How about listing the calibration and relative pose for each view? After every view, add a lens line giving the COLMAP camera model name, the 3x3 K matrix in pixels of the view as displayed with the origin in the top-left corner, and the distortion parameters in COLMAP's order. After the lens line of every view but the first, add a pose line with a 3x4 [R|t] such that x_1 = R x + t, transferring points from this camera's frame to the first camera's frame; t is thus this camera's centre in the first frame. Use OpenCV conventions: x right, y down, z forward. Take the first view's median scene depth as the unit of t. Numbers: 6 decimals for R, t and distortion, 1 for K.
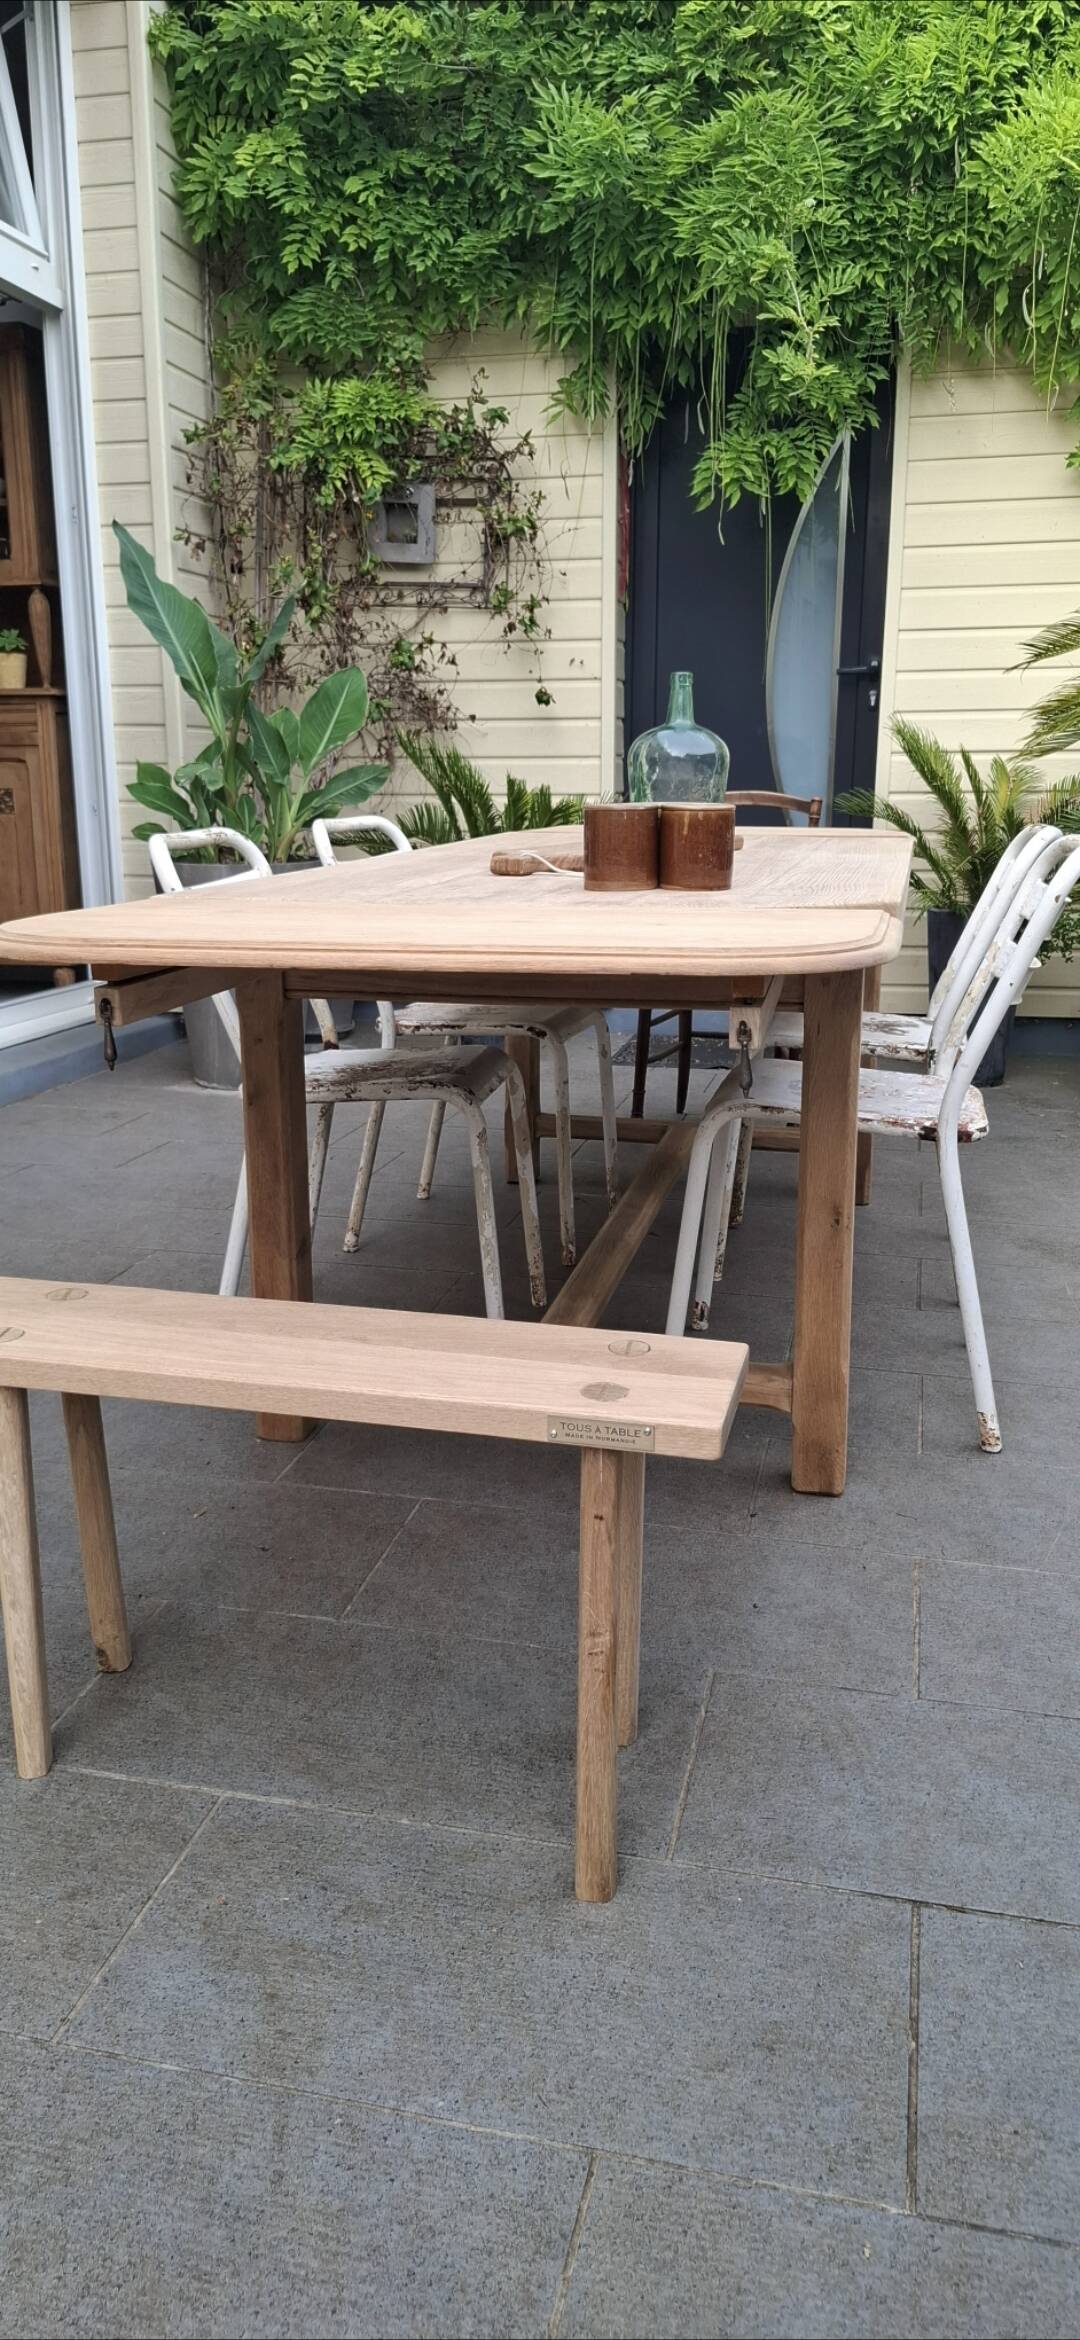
lens RADIAL K [[1639.2, 0, 539.1], [0, 1639.2, 1159.1], [0, 0, 1]] dist [0.059244, -0.072303]
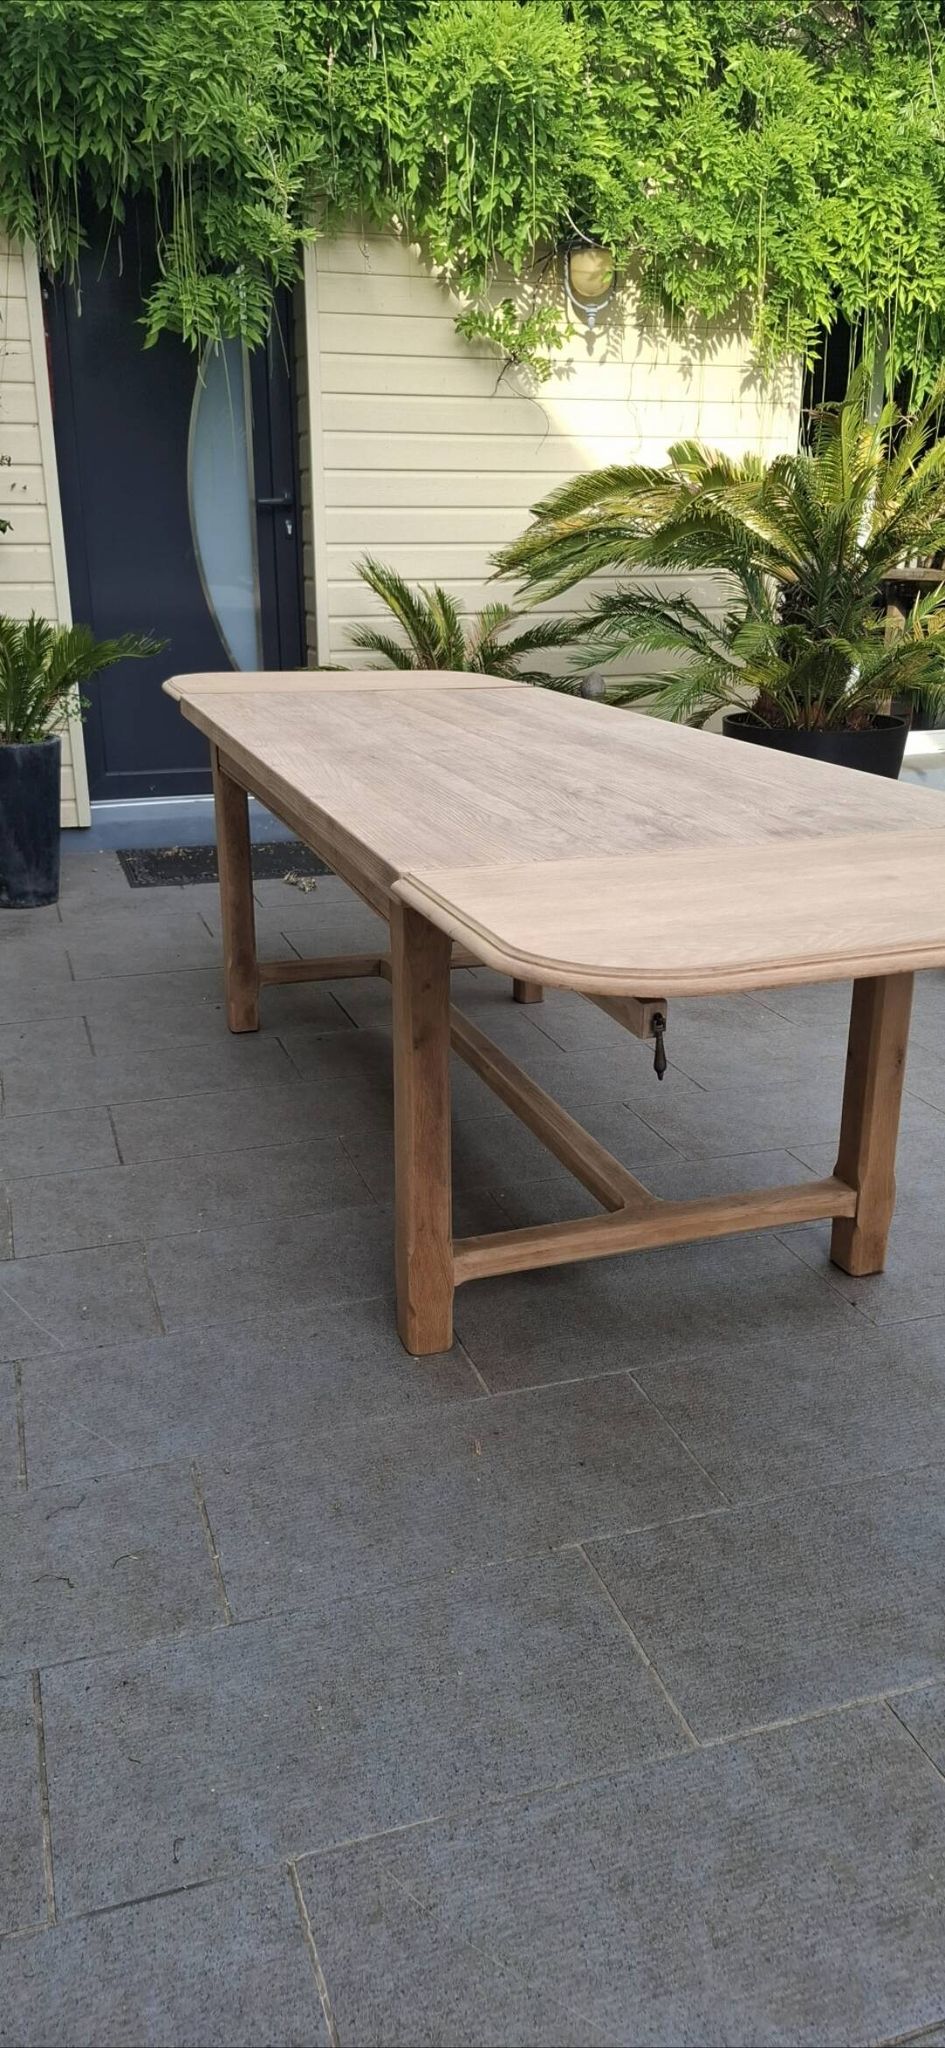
lens RADIAL K [[1434.7, 0, 477.7], [0, 1434.7, 1005.5], [0, 0, 1]] dist [0.059244, -0.072303]
pose [[0.847603, -0.166071, 0.503974, -0.265585], [0.120331, 0.985177, 0.122261, -0.073722], [-0.516807, -0.042985, 0.855022, 0.100639]]
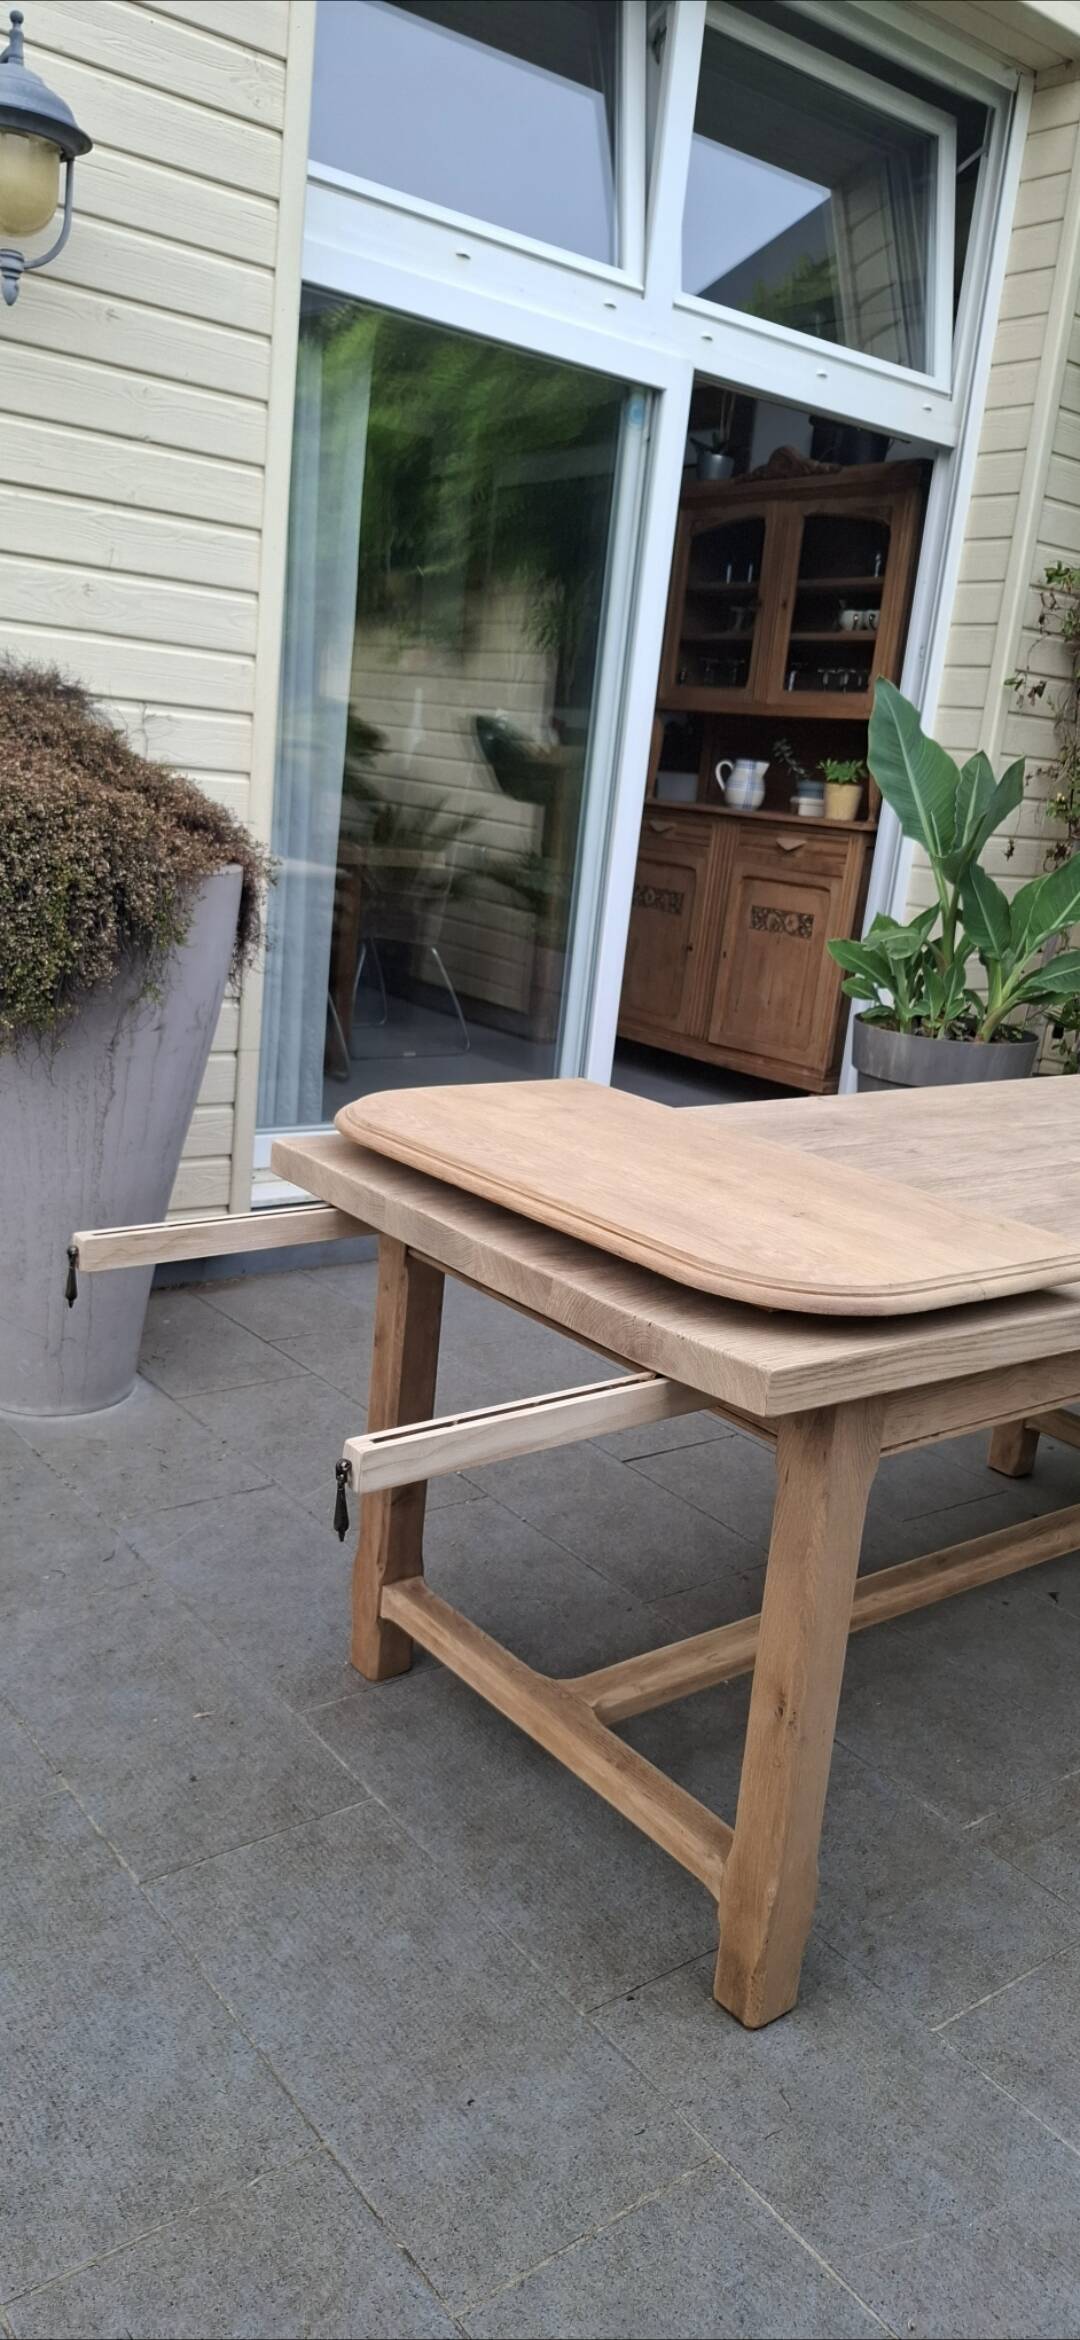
lens RADIAL K [[1639.2, 0, 512.3], [0, 1639.2, 1191.4], [0, 0, 1]] dist [0.059244, -0.072303]
pose [[0.762188, 0.235898, -0.602845, 0.215207], [-0.240910, 0.967716, 0.074087, -0.100050], [0.600859, 0.088763, 0.794411, 0.108418]]
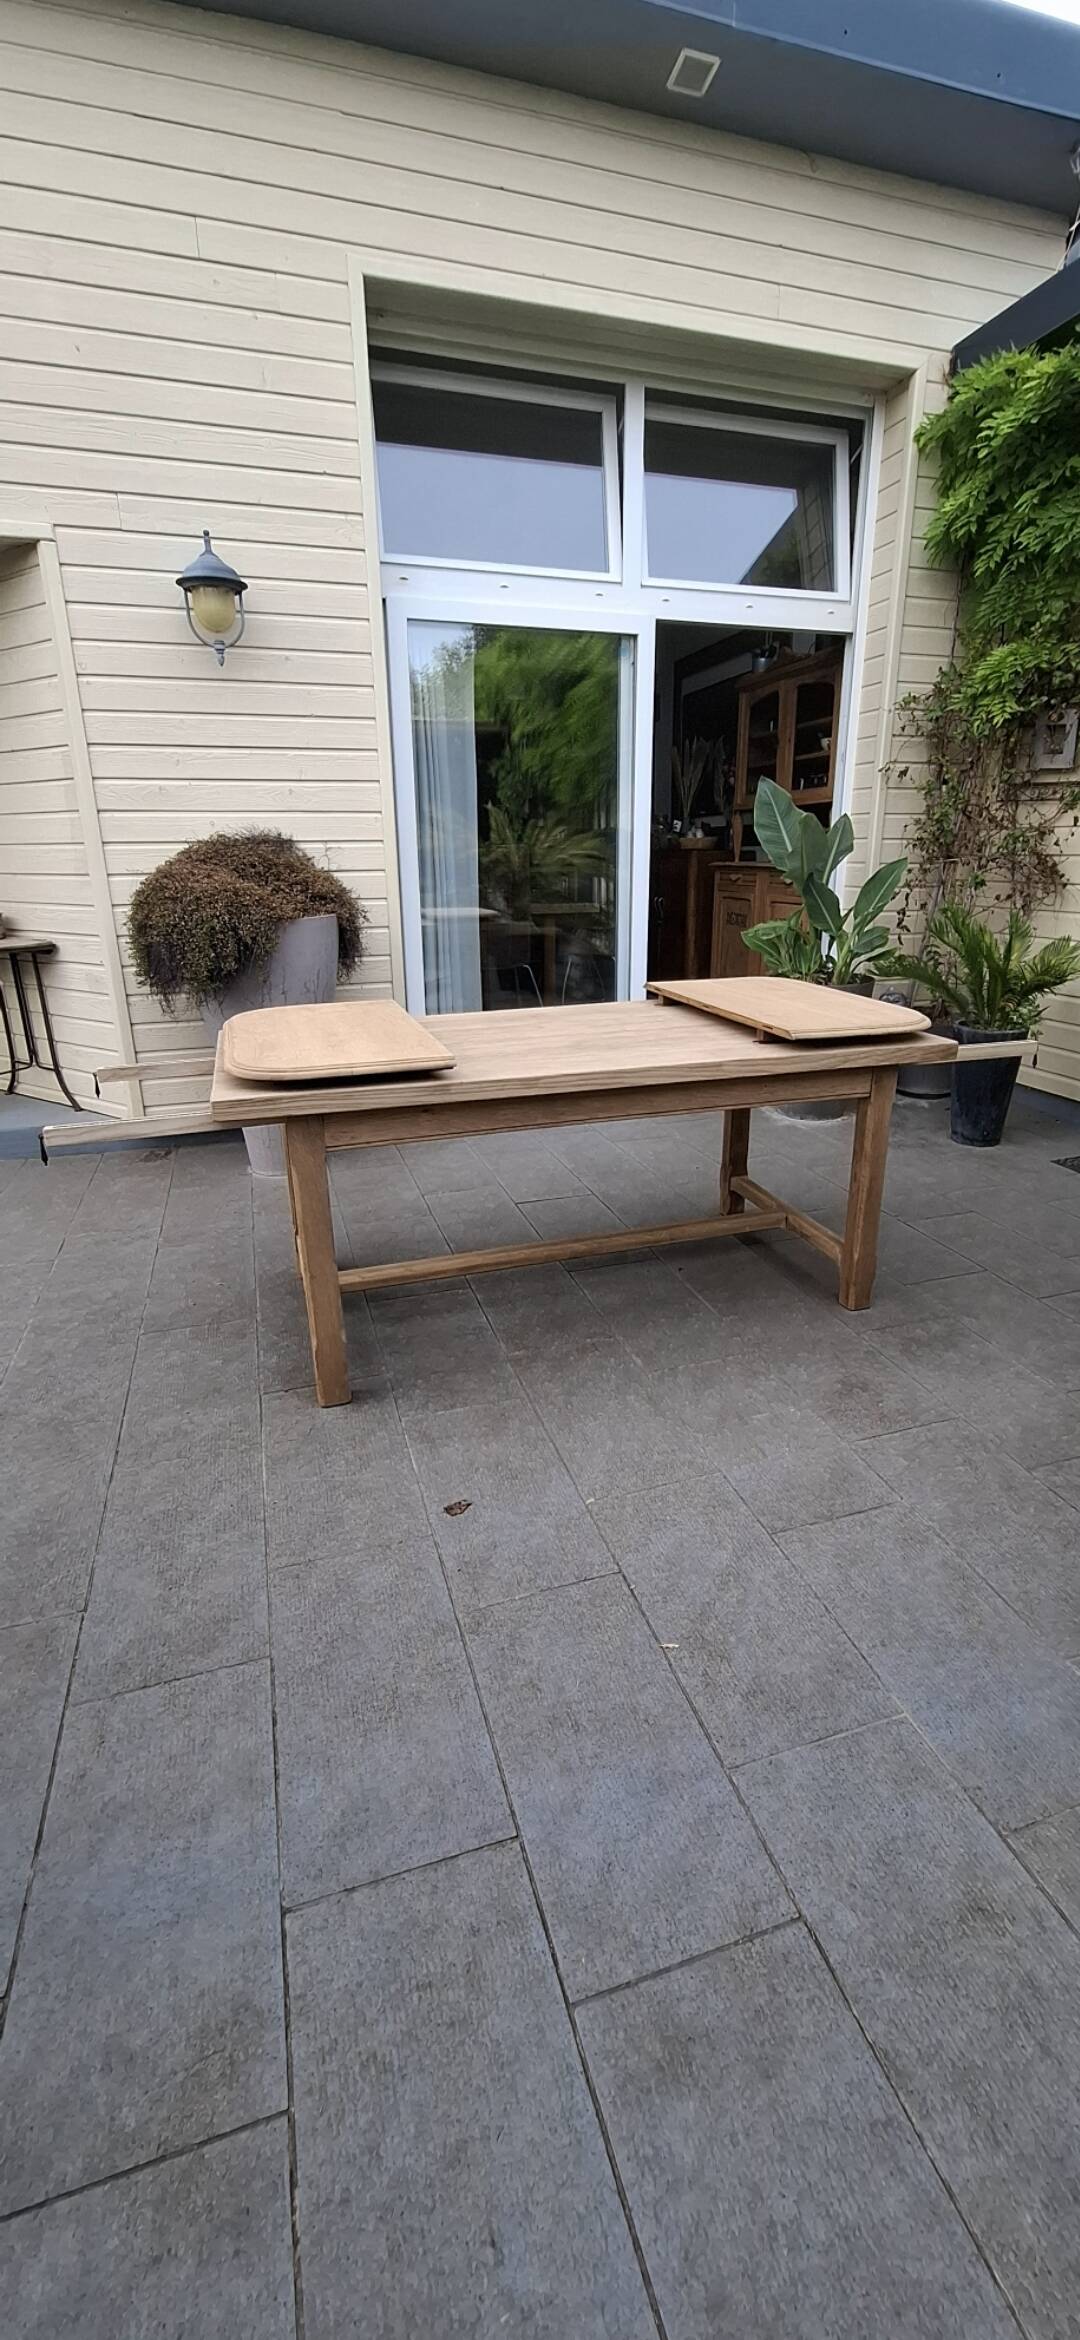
lens RADIAL K [[936.5, 0, 545.3], [0, 936.5, 1174.7], [0, 0, 1]] dist [-0.010413, 0.002503]
pose [[0.503525, 0.278971, -0.817702, 0.483034], [-0.189087, 0.959074, 0.210767, -0.138270], [0.843035, 0.048490, 0.535668, 0.282145]]
